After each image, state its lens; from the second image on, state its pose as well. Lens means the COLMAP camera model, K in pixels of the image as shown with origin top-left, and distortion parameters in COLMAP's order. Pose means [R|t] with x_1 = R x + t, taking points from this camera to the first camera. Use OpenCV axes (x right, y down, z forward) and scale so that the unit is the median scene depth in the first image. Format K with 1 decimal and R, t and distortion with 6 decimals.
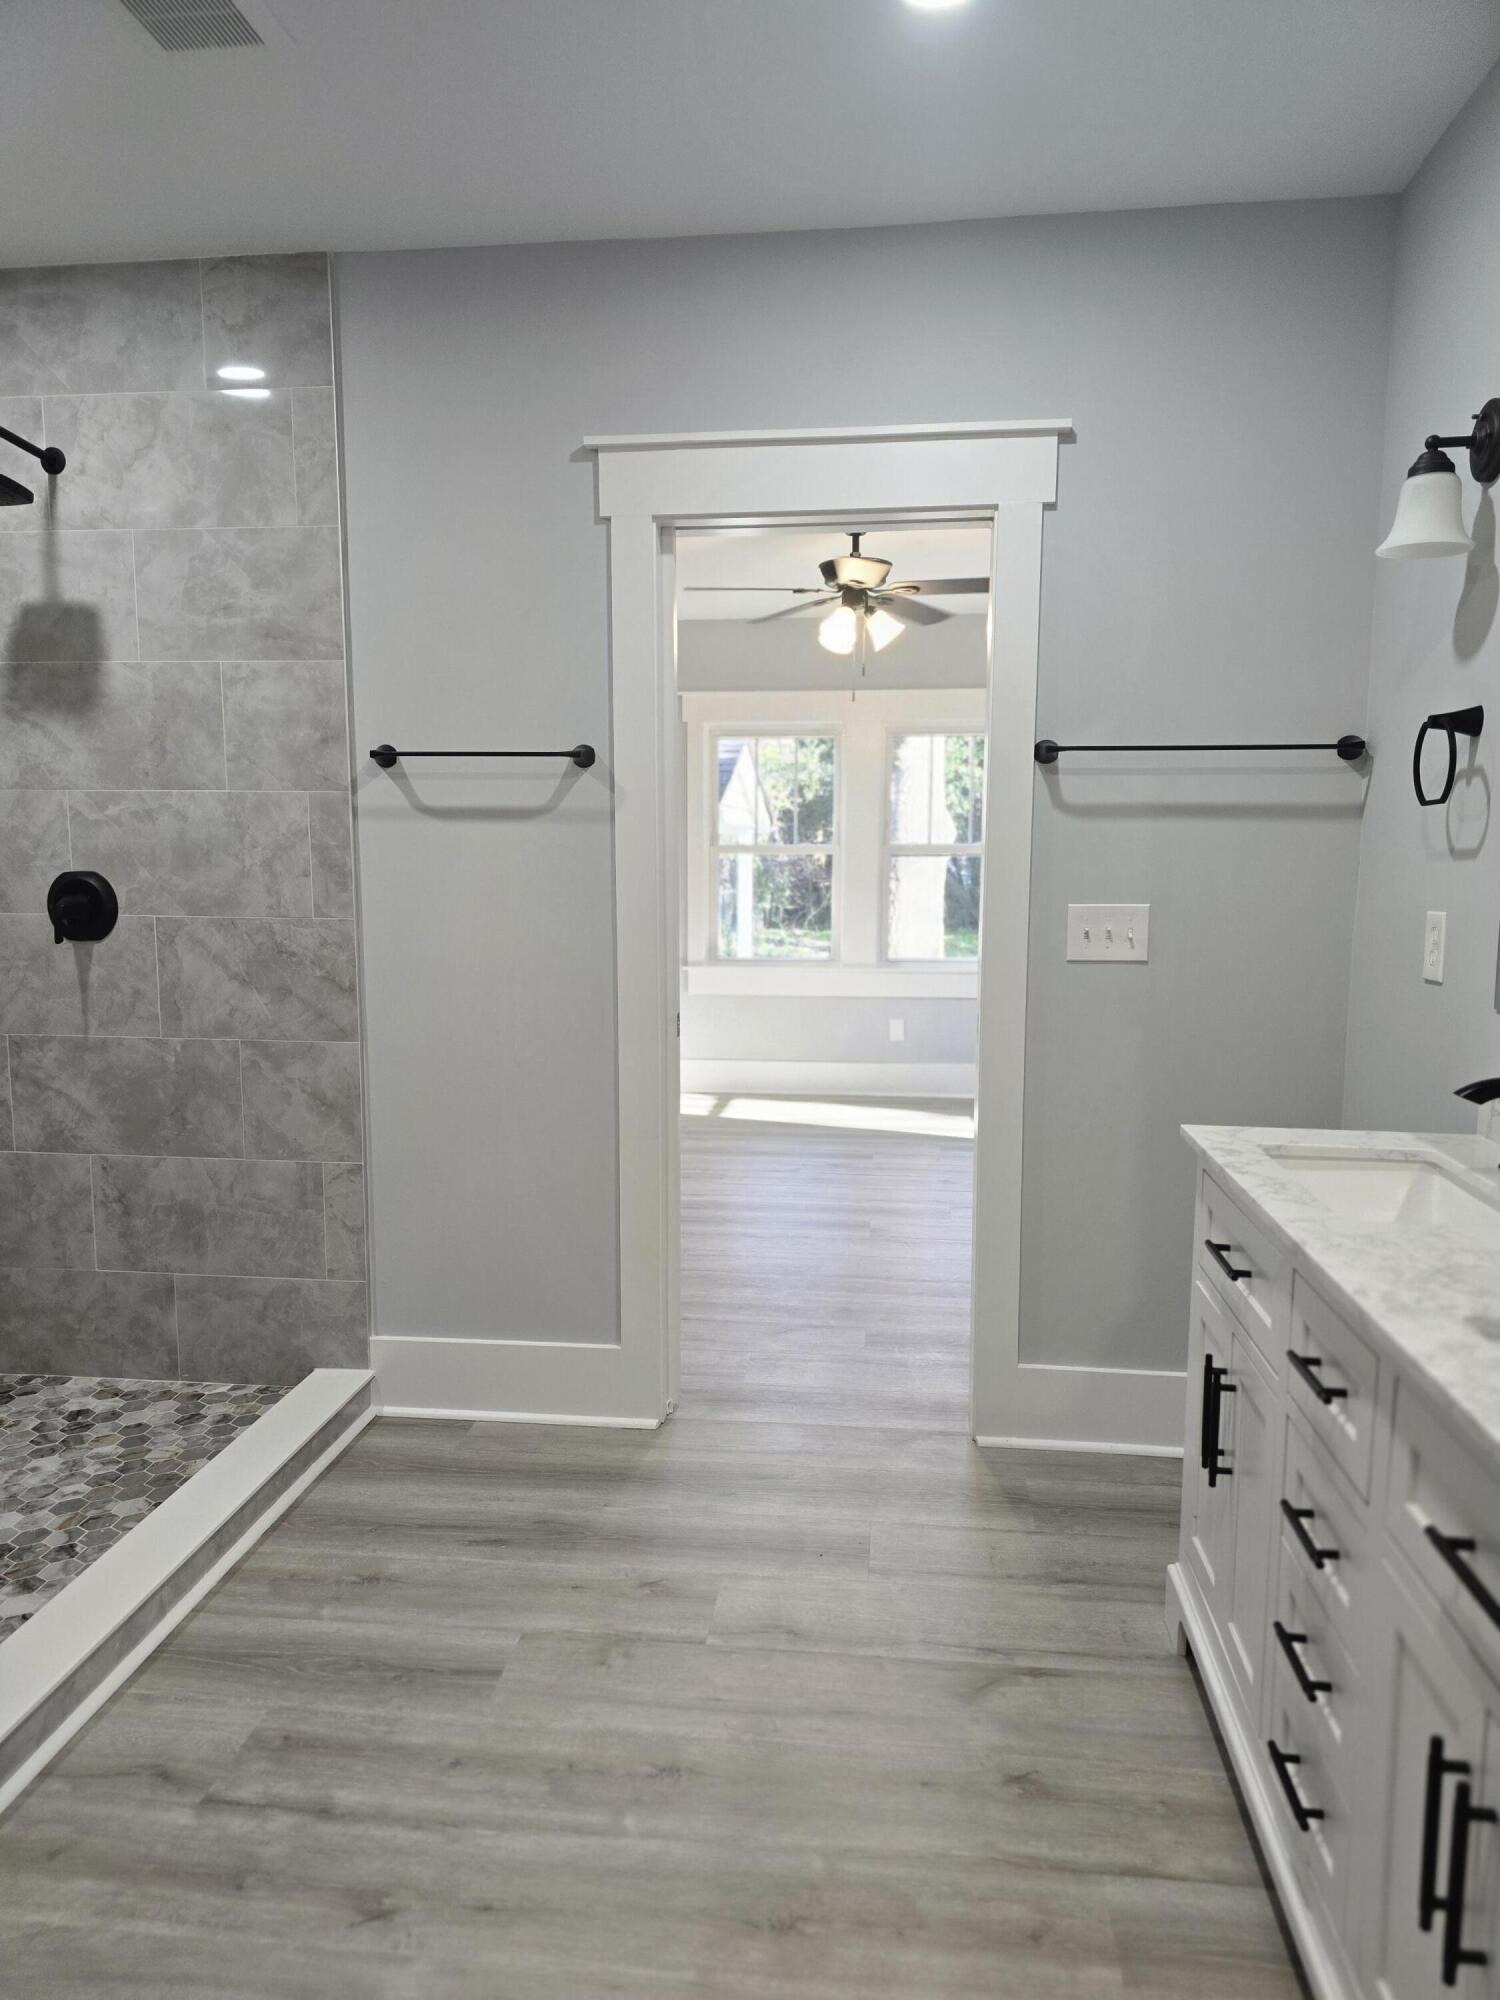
lens RADIAL K [[1360.1, 0, 752.5], [0, 1360.1, 1006.8], [0, 0, 1]] dist [0.048102, -0.039531]
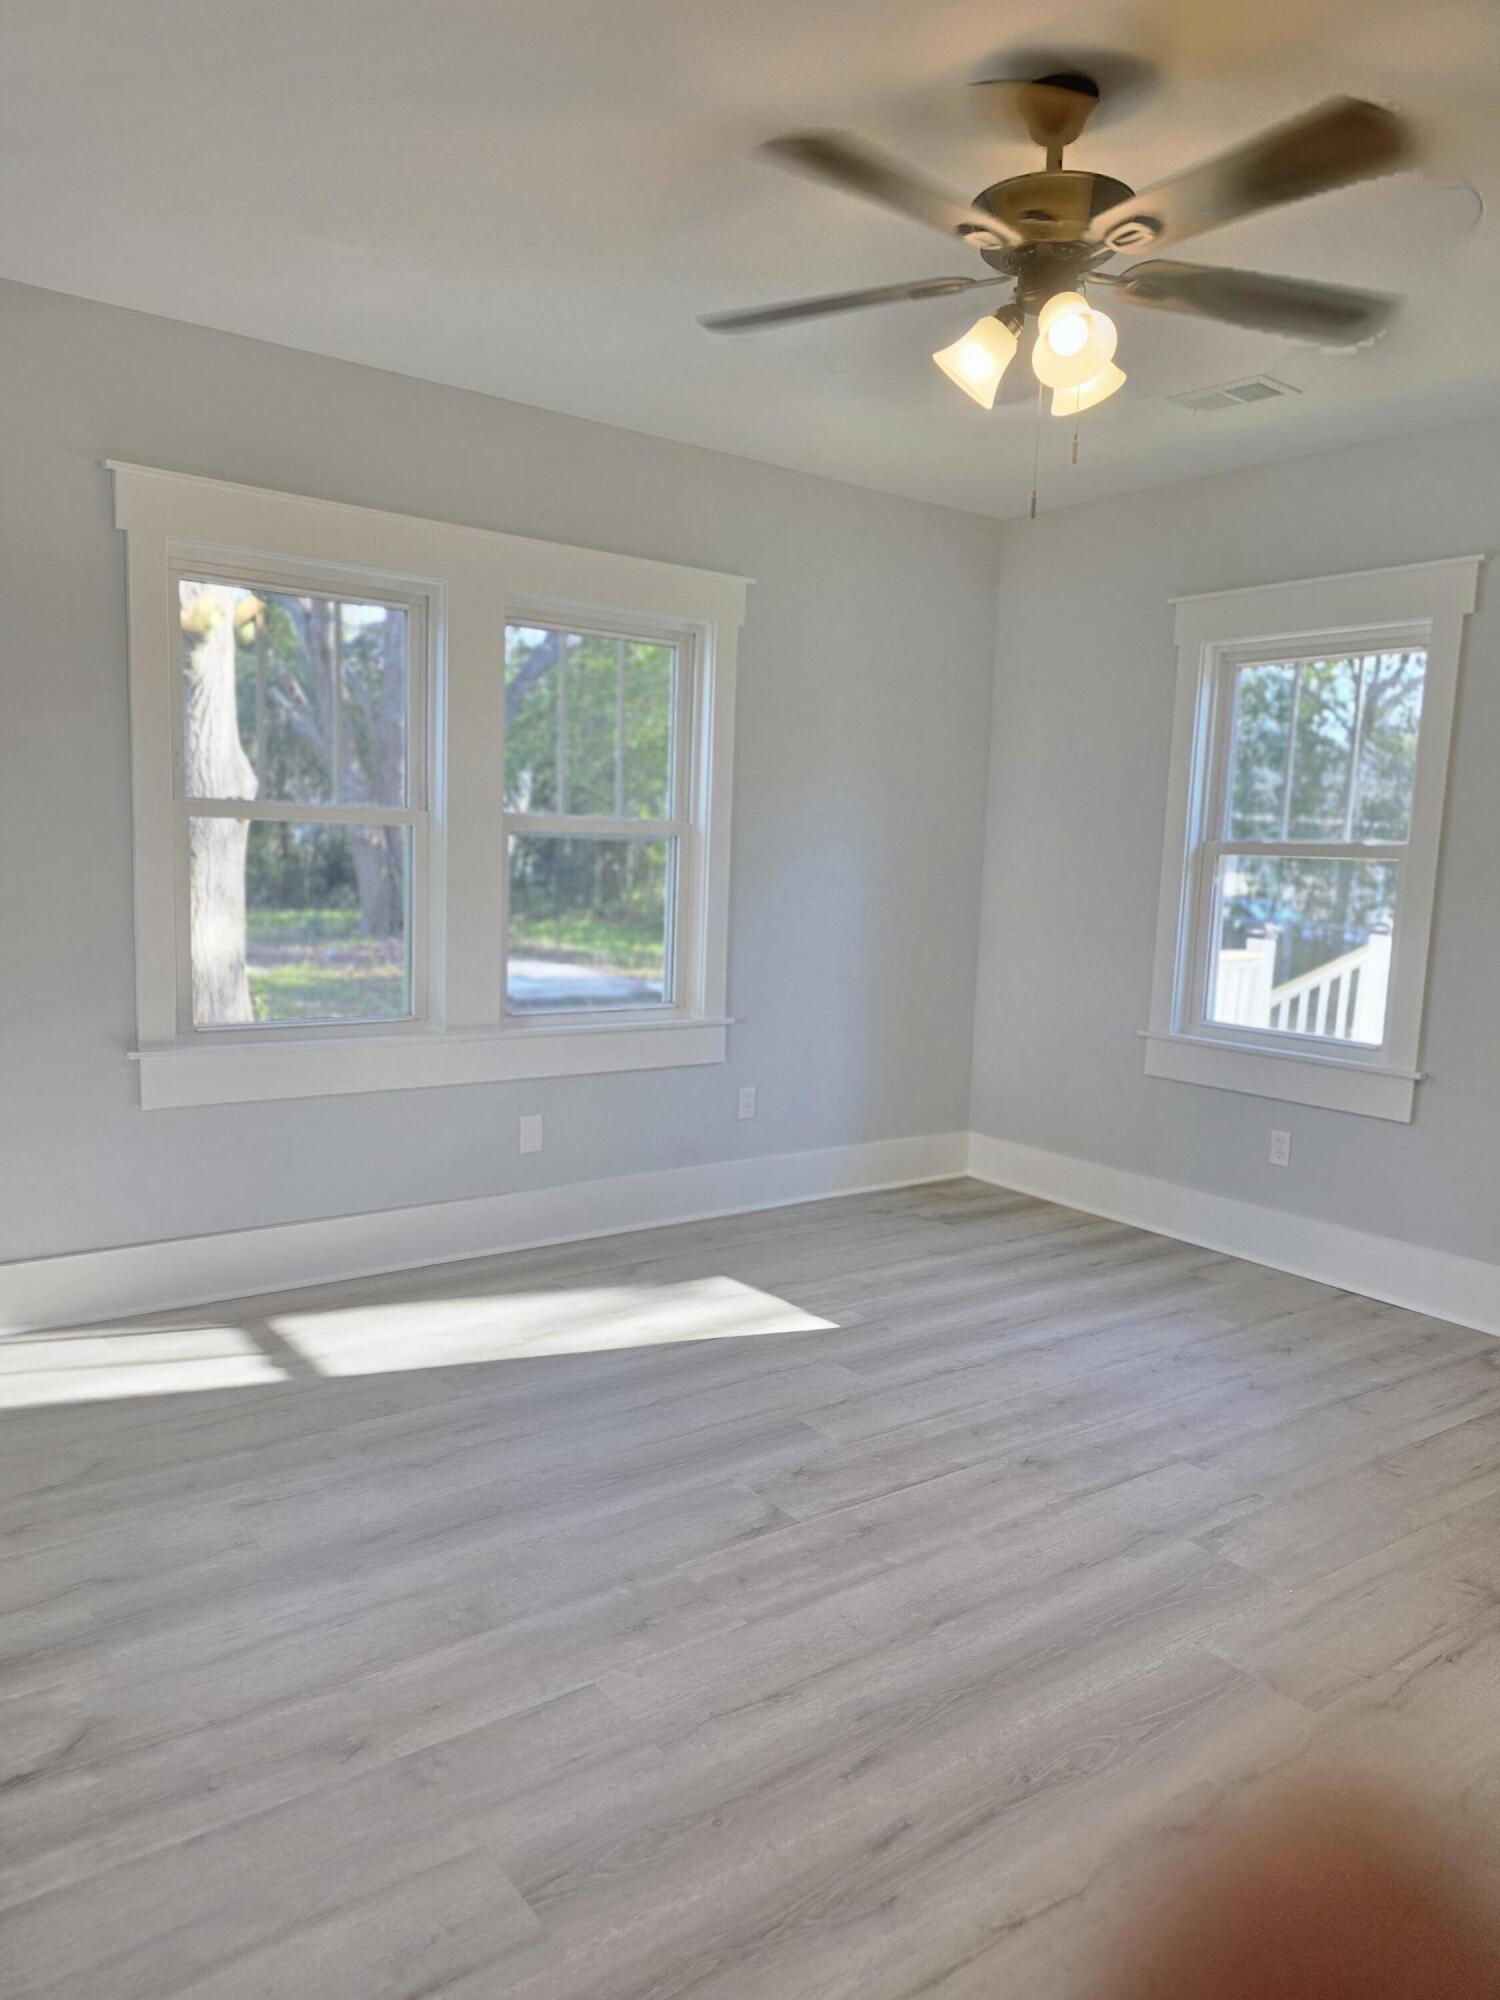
lens RADIAL K [[1360.1, 0, 749.6], [0, 1360.1, 996.0], [0, 0, 1]] dist [0.048102, -0.039531]
pose [[0.741077, -0.053545, 0.669282, -0.209934], [0.037025, 0.998557, 0.038891, -0.060288], [-0.670399, -0.004041, 0.741990, 0.499510]]
